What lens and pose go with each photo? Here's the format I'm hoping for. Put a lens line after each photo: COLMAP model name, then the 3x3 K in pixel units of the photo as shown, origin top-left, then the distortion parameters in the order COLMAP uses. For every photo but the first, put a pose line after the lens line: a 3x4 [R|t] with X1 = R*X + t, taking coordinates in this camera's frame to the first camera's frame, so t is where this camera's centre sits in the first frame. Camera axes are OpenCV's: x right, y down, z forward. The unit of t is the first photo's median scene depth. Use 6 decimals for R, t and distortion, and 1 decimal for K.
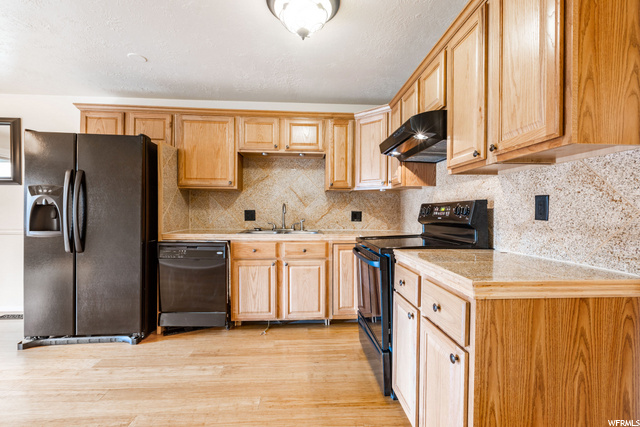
lens RADIAL K [[284.0, 0, 321.4], [0, 284.0, 215.9], [0, 0, 1]] dist [0.001017, 0.000736]
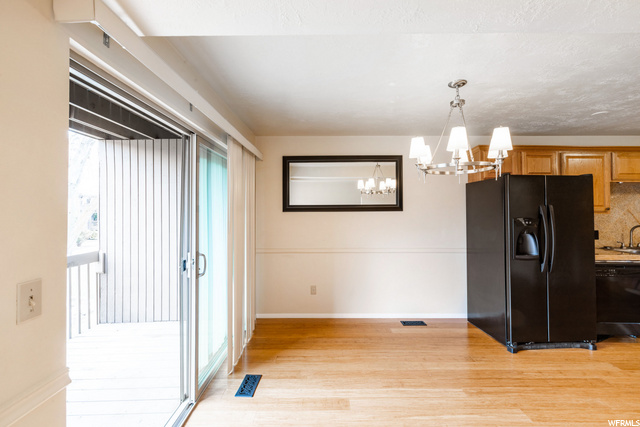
lens RADIAL K [[284.0, 0, 318.1], [0, 284.0, 204.7], [0, 0, 1]] dist [0.001017, 0.000736]
pose [[0.998371, -0.009665, -0.056236, -1.569766], [0.007862, 0.999450, -0.032203, -0.115233], [0.056517, 0.031709, 0.997898, -0.247614]]
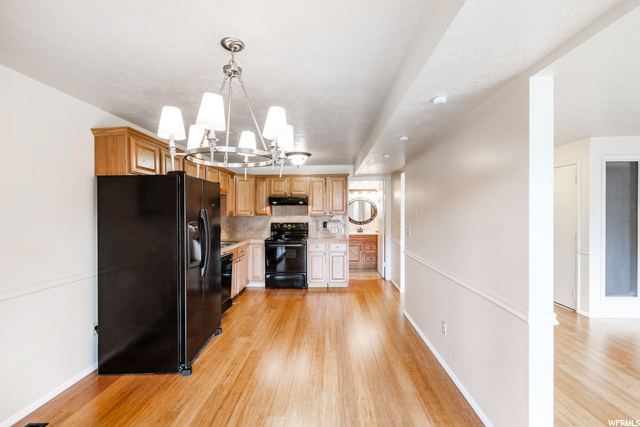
lens RADIAL K [[284.0, 0, 321.6], [0, 284.0, 209.3], [0, 0, 1]] dist [0.001017, 0.000736]
pose [[0.089741, 0.004186, 0.995956, -1.804986], [0.017290, 0.999834, -0.005761, -0.123779], [-0.995815, 0.017737, 0.089654, 0.337210]]
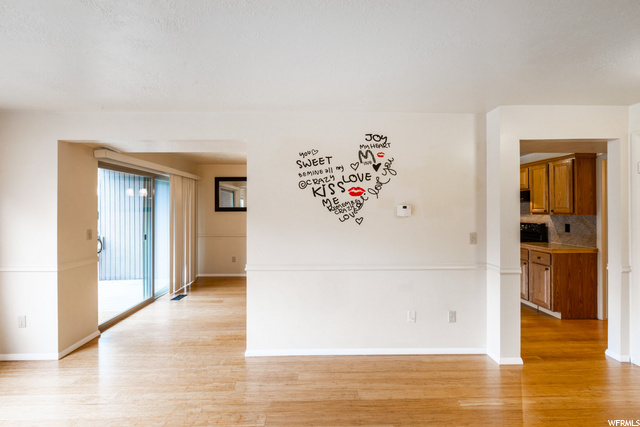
lens RADIAL K [[284.0, 0, 318.7], [0, 284.0, 208.5], [0, 0, 1]] dist [0.001017, 0.000736]
pose [[0.999238, -0.007506, -0.038289, -0.904876], [0.006724, 0.999767, -0.020522, -0.099504], [0.038435, 0.020249, 0.999056, -1.098761]]
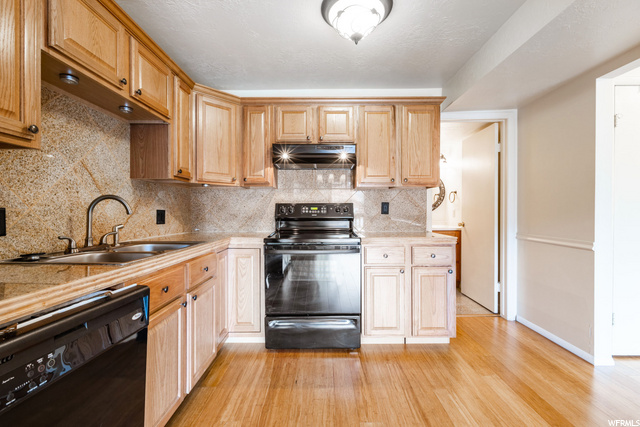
lens RADIAL K [[284.0, 0, 322.0], [0, 284.0, 211.8], [0, 0, 1]] dist [0.001017, 0.000736]
pose [[0.063204, -0.009272, 0.997958, -0.706743], [0.016528, 0.999829, 0.008243, -0.014093], [-0.997864, 0.015974, 0.063347, 0.683014]]
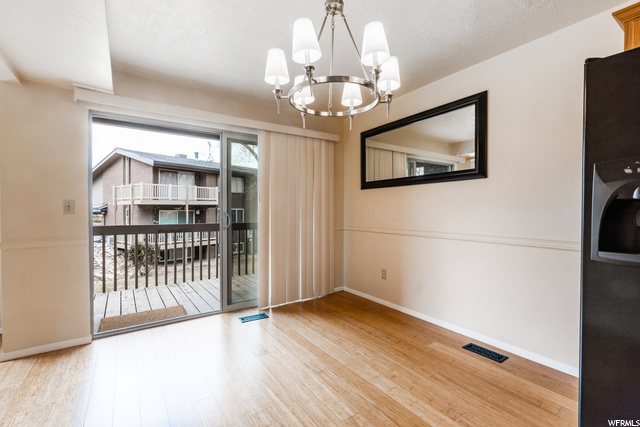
lens RADIAL K [[284.0, 0, 323.4], [0, 284.0, 213.3], [0, 0, 1]] dist [0.001017, 0.000736]
pose [[0.527400, 0.003443, -0.849610, -0.742188], [-0.010104, 0.999946, -0.002220, -0.007227], [0.849557, 0.009756, 0.527407, 0.261597]]
